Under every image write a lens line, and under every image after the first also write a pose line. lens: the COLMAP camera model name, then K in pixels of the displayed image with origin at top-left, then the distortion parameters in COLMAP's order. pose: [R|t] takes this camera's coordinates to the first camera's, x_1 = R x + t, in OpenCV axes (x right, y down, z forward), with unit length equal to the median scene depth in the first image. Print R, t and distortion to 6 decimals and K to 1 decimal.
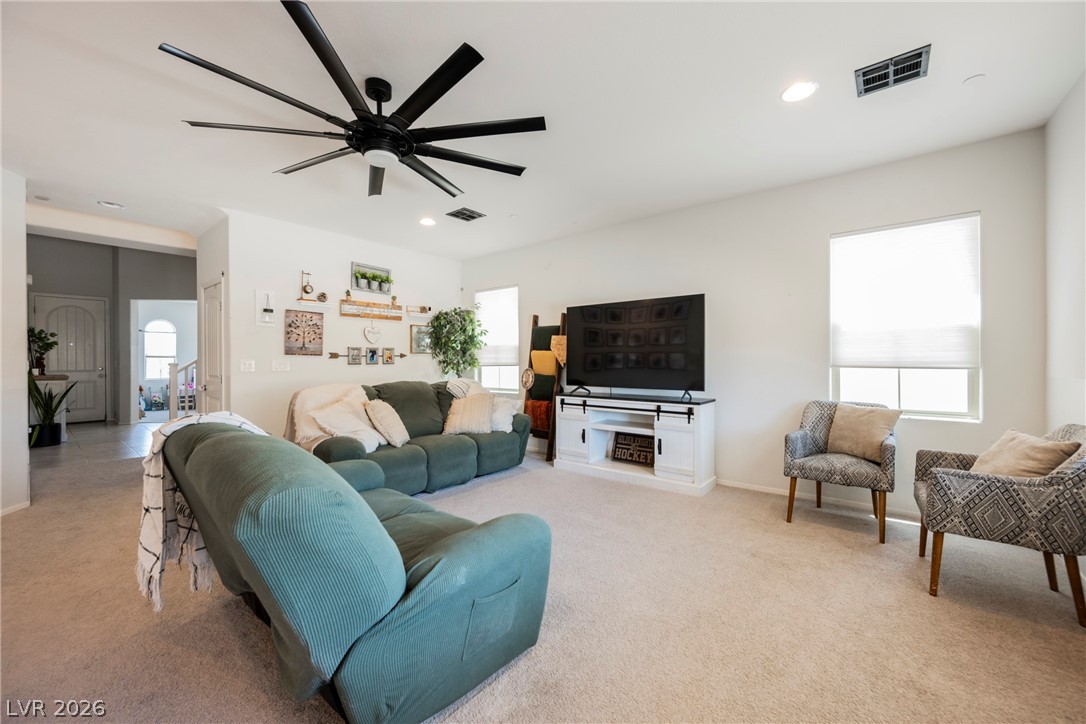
lens RADIAL K [[455.1, 0, 543.0], [0, 455.1, 362.0], [0, 0, 1]] dist [0.000101, 0.000003]
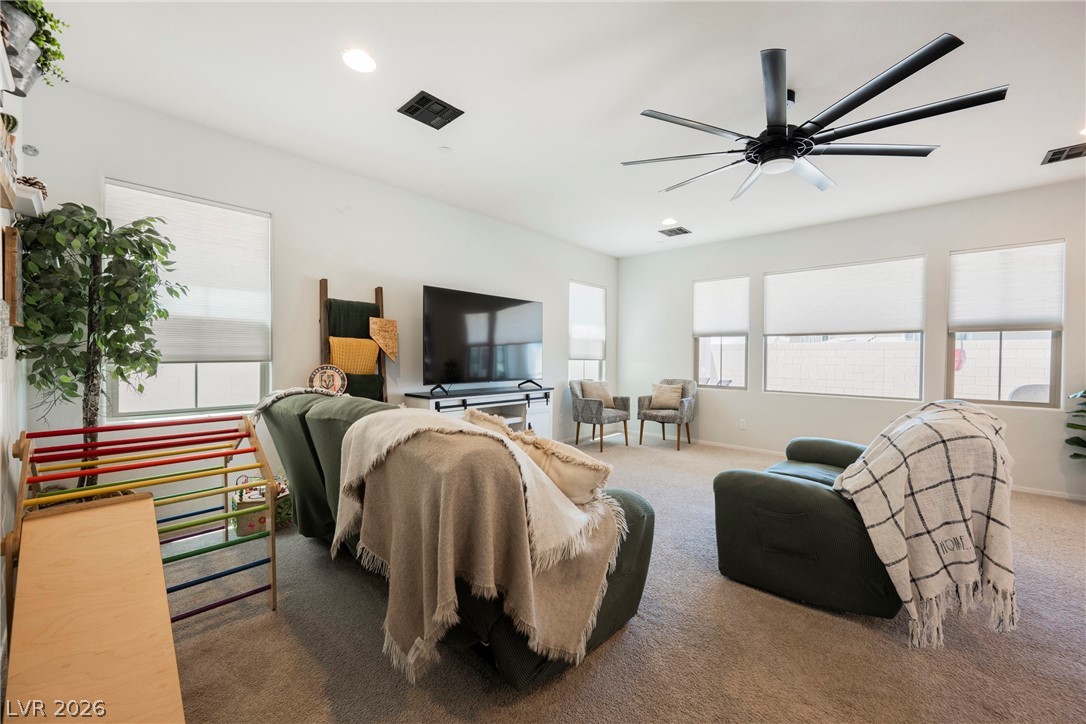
lens RADIAL K [[455.1, 0, 543.0], [0, 455.1, 362.0], [0, 0, 1]] dist [0.000101, 0.000003]
pose [[-0.007484, -0.008399, 0.999937, -0.756253], [-0.003599, 0.999958, 0.008372, 0.003928], [-0.999966, -0.003536, -0.007514, 0.825113]]
